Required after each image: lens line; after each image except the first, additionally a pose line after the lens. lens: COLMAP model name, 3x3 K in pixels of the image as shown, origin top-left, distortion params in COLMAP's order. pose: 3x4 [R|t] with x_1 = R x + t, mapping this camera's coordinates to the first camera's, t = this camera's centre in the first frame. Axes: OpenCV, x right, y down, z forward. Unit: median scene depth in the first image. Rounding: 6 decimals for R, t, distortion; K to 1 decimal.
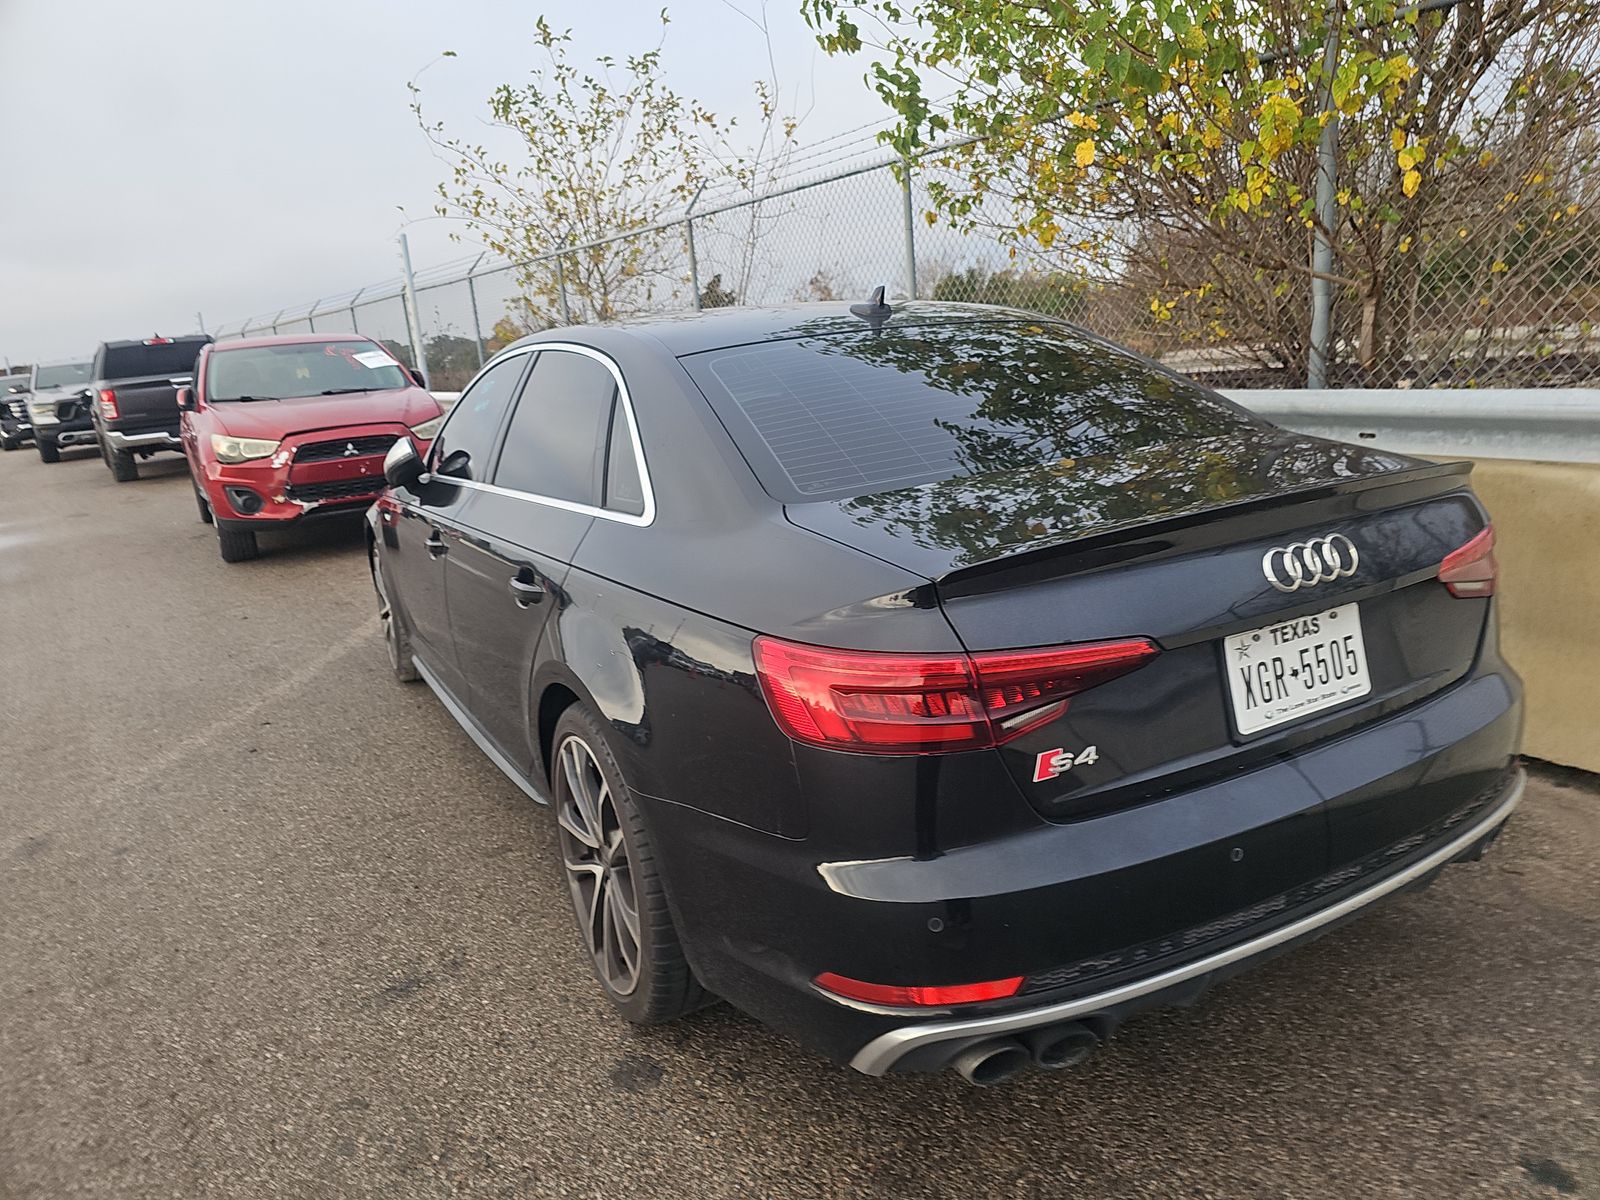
lens RADIAL K [[1047.3, 0, 793.1], [0, 1047.3, 614.4], [0, 0, 1]] dist [0.041620, -0.043609]
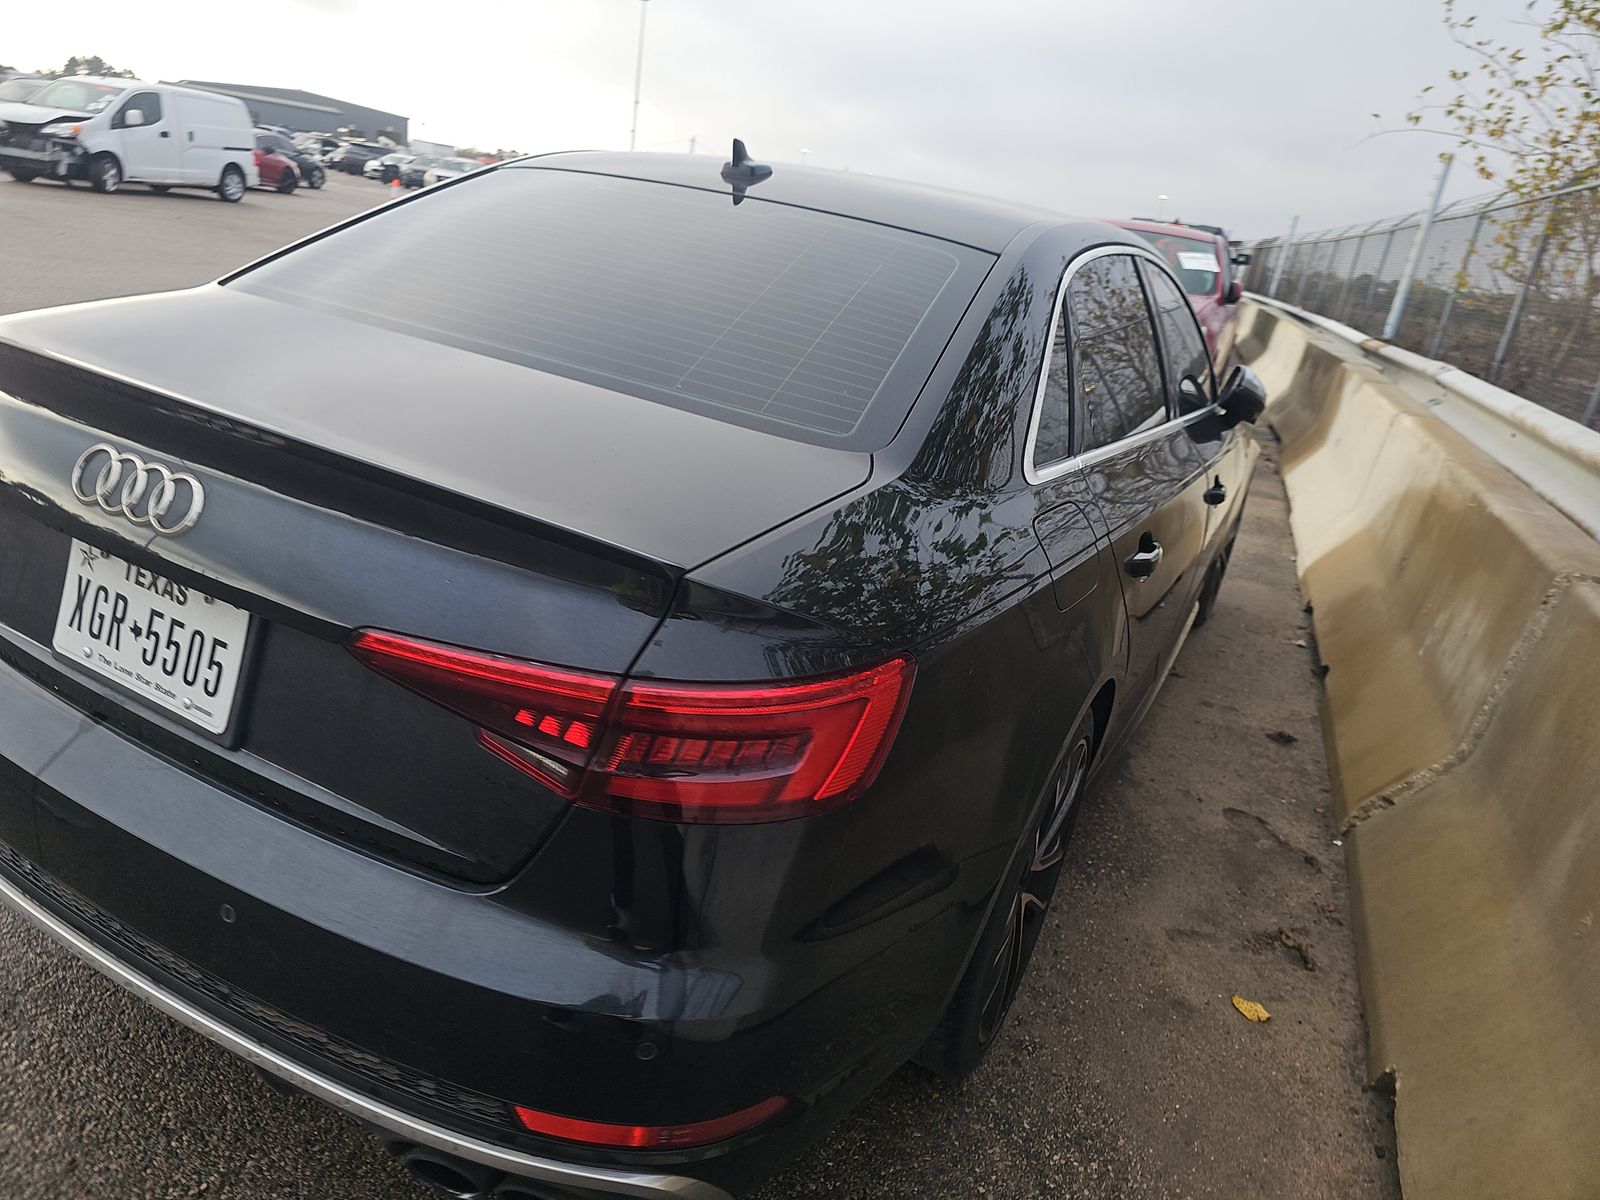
lens RADIAL K [[1043.0, 0, 800.0], [0, 1043.0, 600.0], [0, 0, 1]] dist [0.042620, -0.041100]
pose [[0.539413, 0.443947, -0.715503, 0.588140], [-0.400290, 0.882766, 0.245953, -0.155493], [0.740812, 0.153738, 0.653883, 0.408722]]
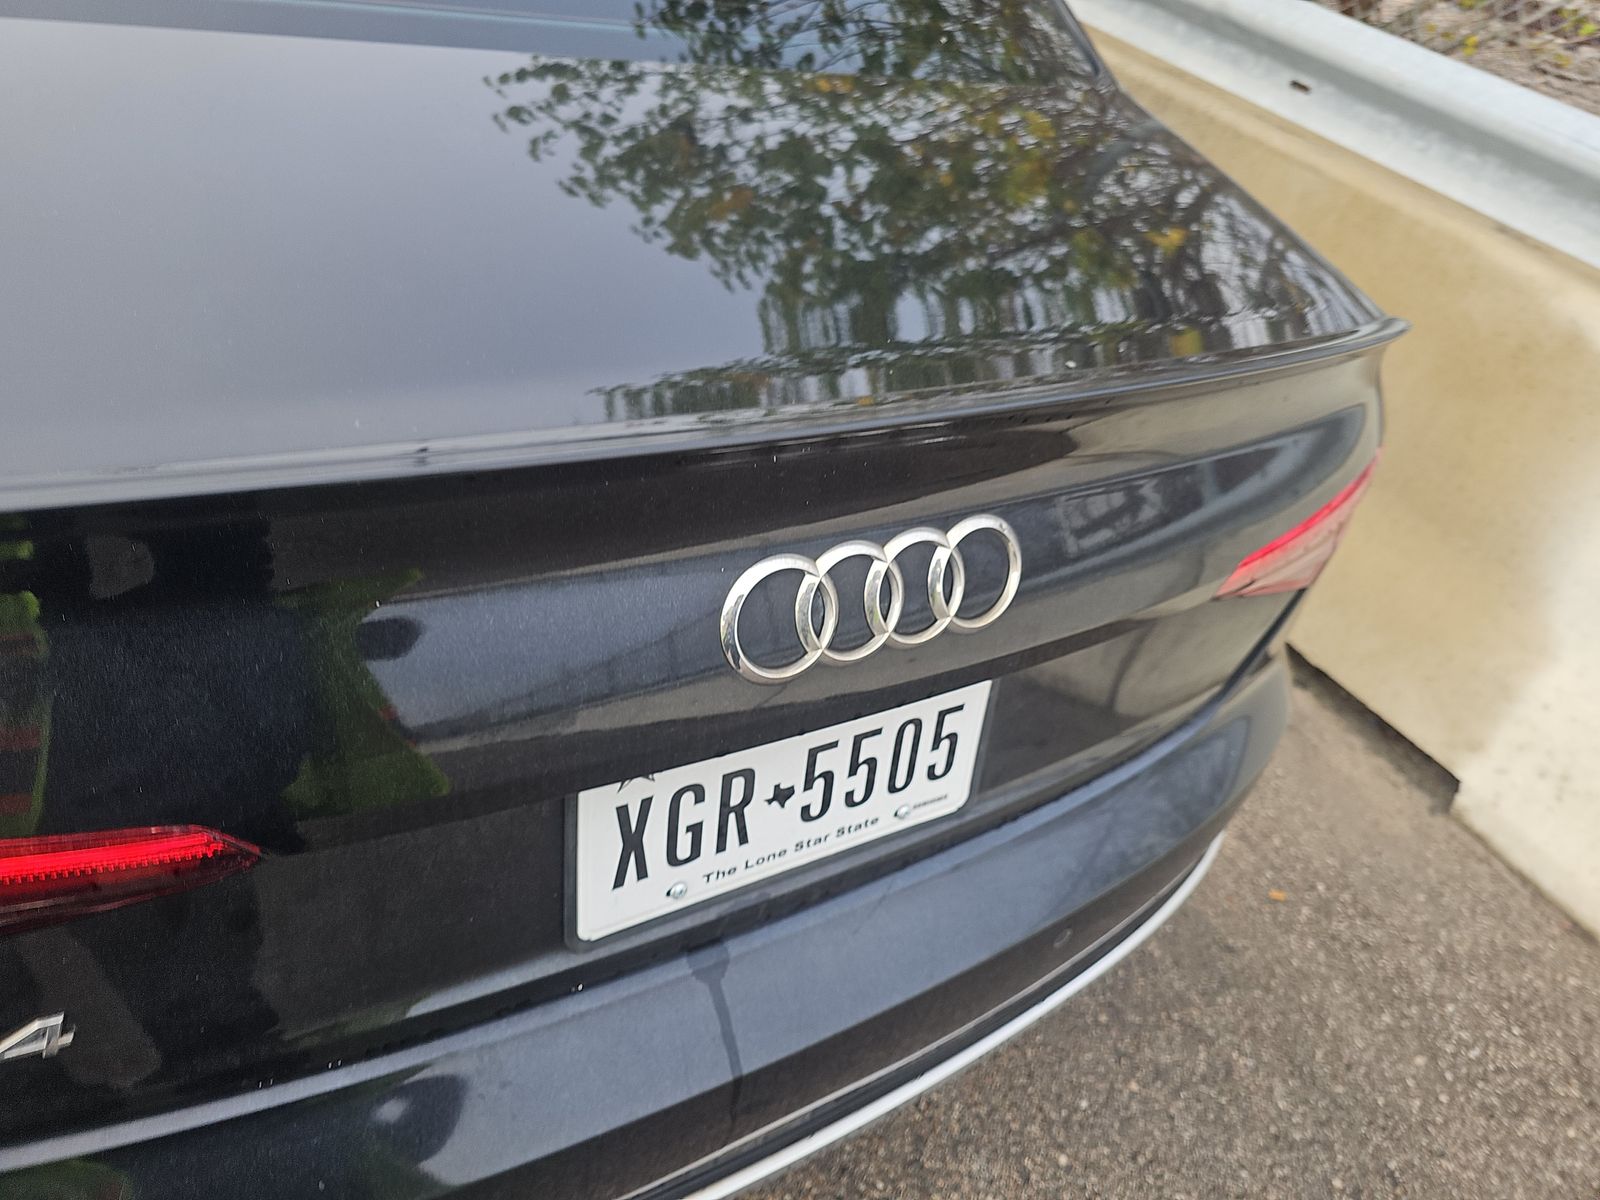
lens RADIAL K [[1081.5, 0, 783.8], [0, 1081.5, 581.0], [0, 0, 1]] dist [0.001120, -0.004350]
pose [[0.959548, 0.207857, 0.189904, 0.179987], [-0.268915, 0.876386, 0.399540, -0.089109], [-0.083382, -0.434446, 0.896830, 0.312117]]
